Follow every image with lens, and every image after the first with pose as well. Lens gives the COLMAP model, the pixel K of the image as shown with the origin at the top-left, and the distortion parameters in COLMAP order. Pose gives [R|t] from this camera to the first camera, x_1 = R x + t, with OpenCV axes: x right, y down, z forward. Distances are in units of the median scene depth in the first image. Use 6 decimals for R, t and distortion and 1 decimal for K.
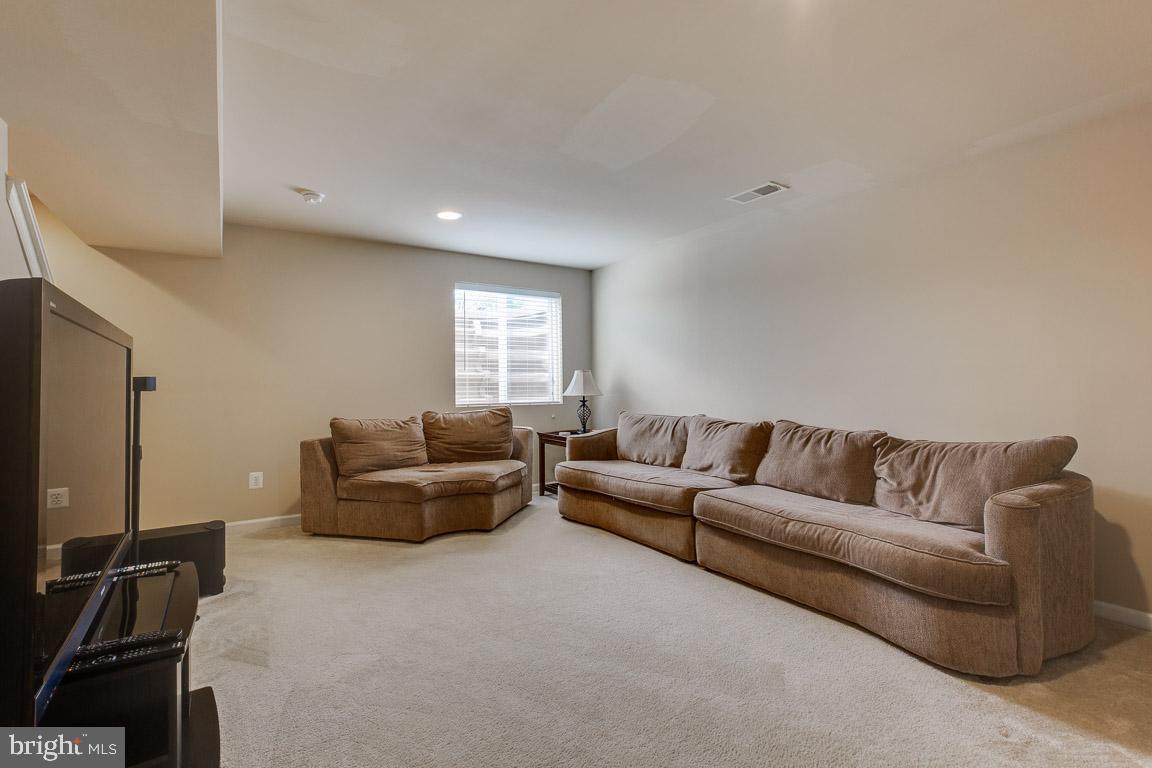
lens RADIAL K [[525.2, 0, 580.3], [0, 525.2, 381.3], [0, 0, 1]] dist [-0.037536, 0.019333]
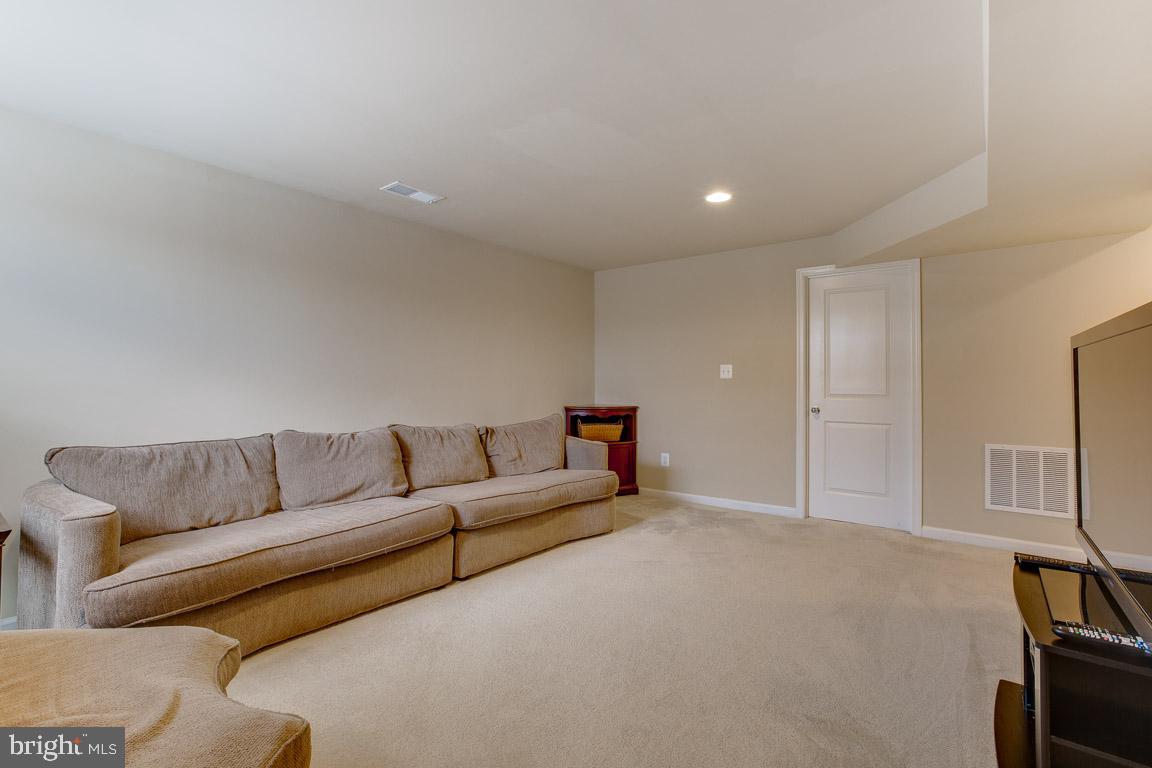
lens RADIAL K [[525.2, 0, 580.3], [0, 525.2, 381.3], [0, 0, 1]] dist [-0.037536, 0.019333]
pose [[-0.310430, 0.015445, 0.950471, -0.587443], [-0.008263, 0.999786, -0.018946, 0.007176], [-0.950560, -0.013735, -0.310236, 0.859335]]
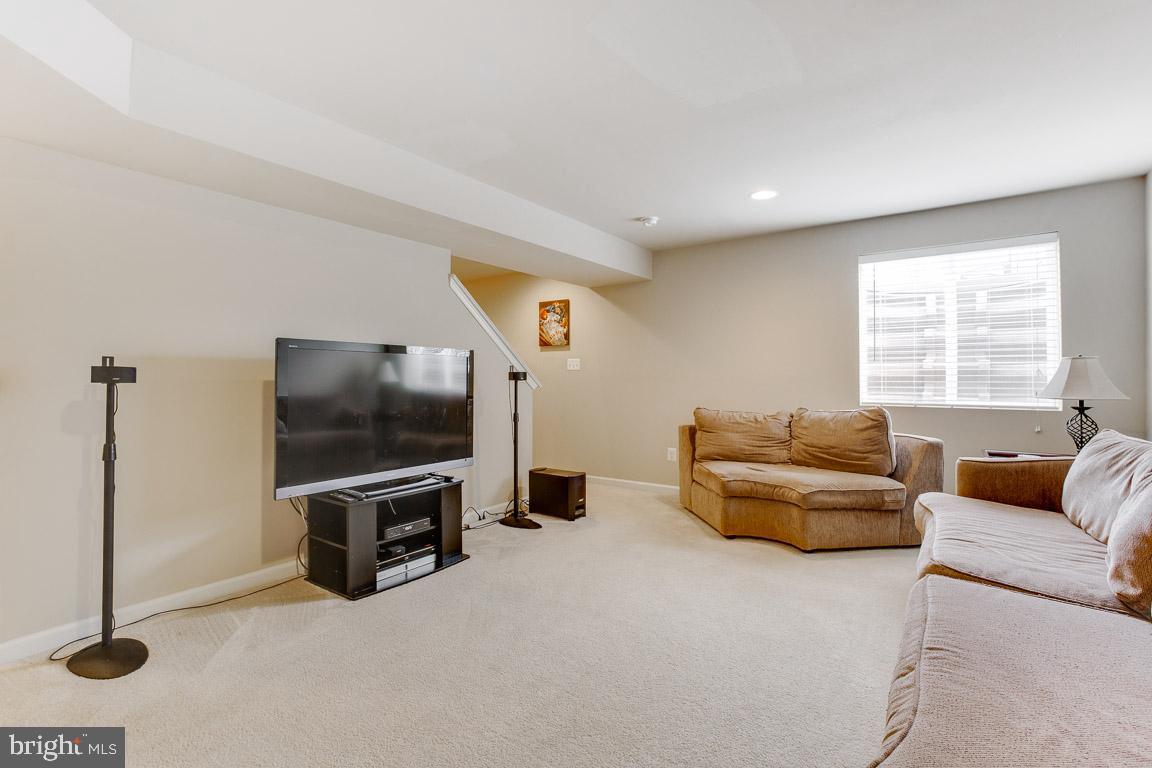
lens RADIAL K [[525.2, 0, 580.3], [0, 525.2, 381.3], [0, 0, 1]] dist [-0.037536, 0.019333]
pose [[0.350642, 0.013082, -0.936418, 0.475958], [0.001896, 0.999890, 0.014678, -0.002930], [0.936508, -0.006922, 0.350578, 0.358518]]
